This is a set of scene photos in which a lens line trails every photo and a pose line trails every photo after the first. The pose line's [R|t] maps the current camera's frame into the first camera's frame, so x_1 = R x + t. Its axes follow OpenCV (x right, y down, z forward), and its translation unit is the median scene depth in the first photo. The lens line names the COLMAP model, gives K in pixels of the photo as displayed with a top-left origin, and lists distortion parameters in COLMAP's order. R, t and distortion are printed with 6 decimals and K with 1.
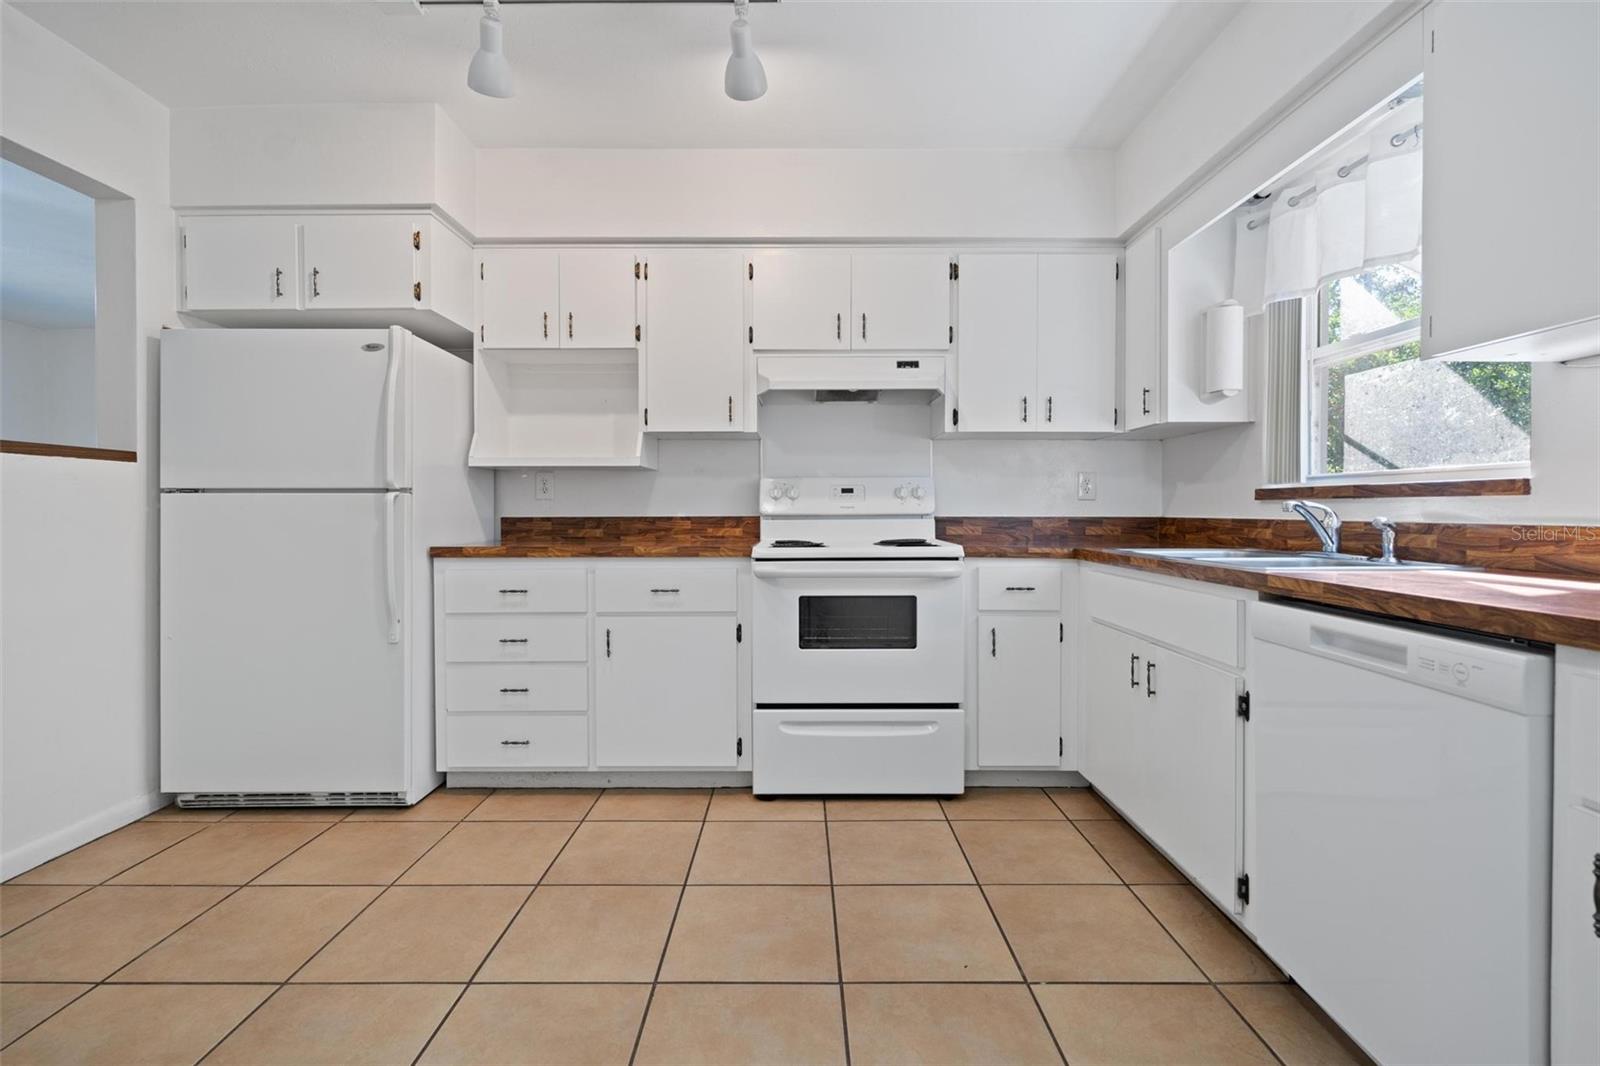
lens RADIAL K [[704.4, 0, 801.8], [0, 704.4, 517.6], [0, 0, 1]] dist [-0.004512, 0.000829]
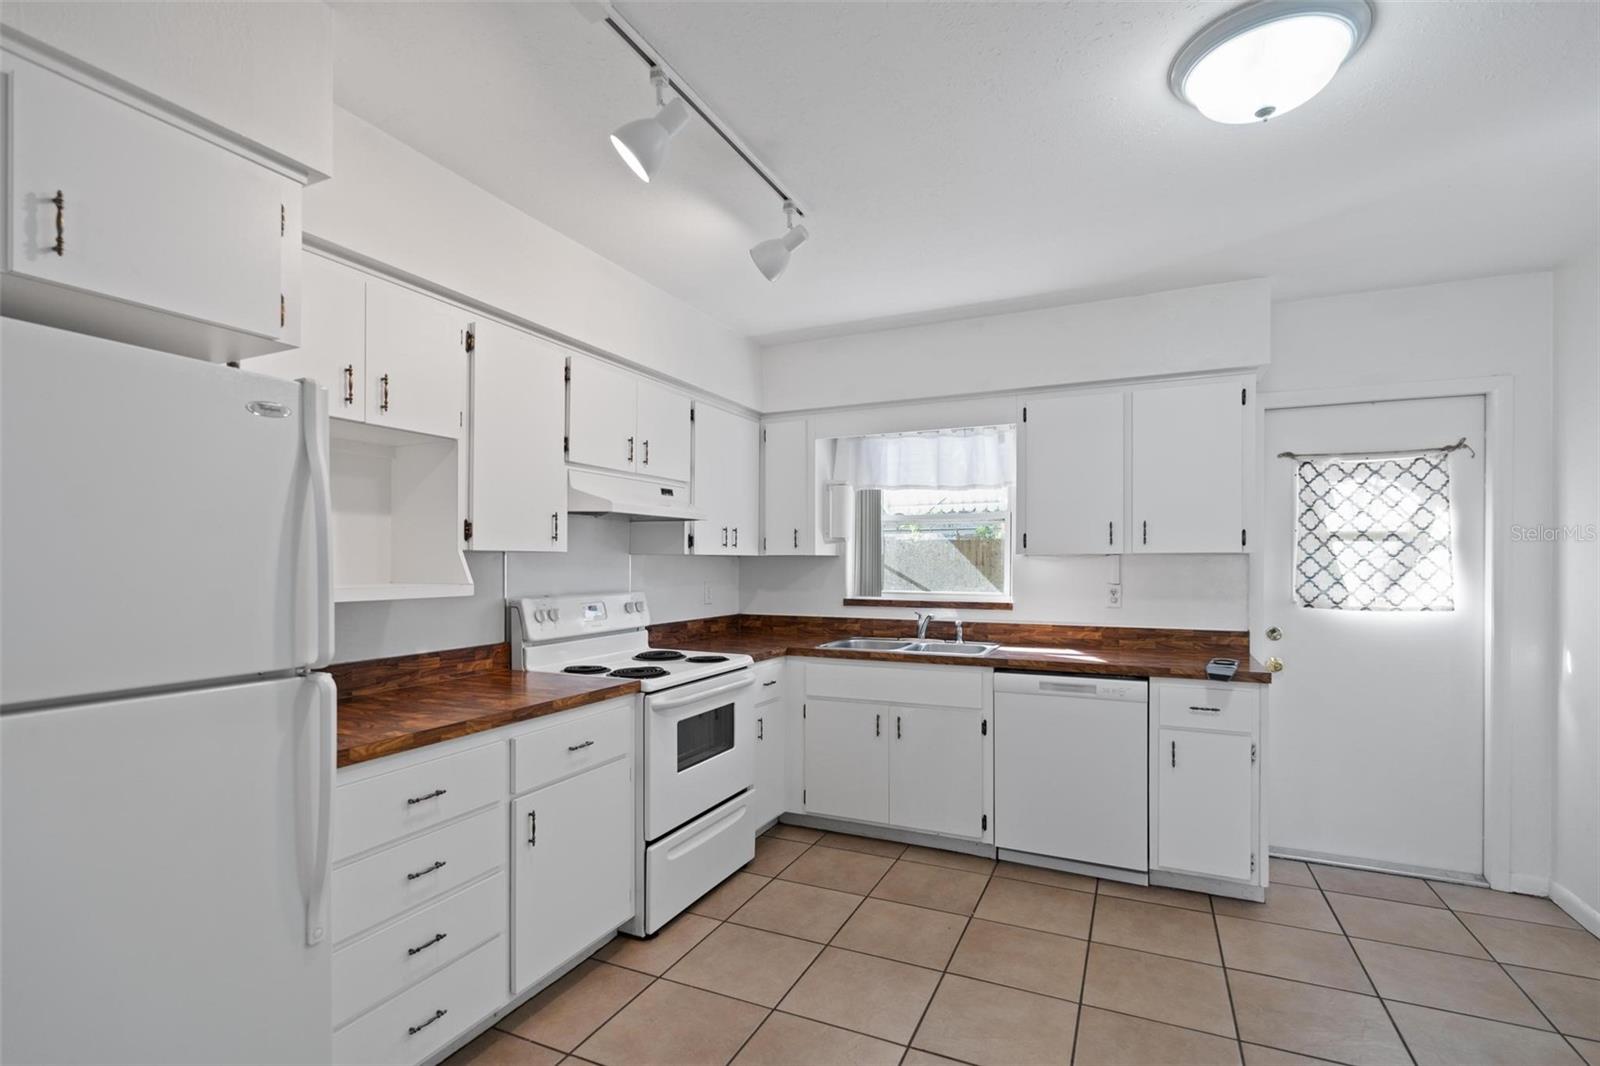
lens RADIAL K [[739.6, 0, 794.1], [0, 739.6, 564.0], [0, 0, 1]] dist [-0.001493, 0.000012]
pose [[0.430540, -0.000322, 0.902571, -0.893337], [0.010703, 0.999931, -0.004749, -0.110560], [-0.902508, 0.011705, 0.430514, 0.373600]]
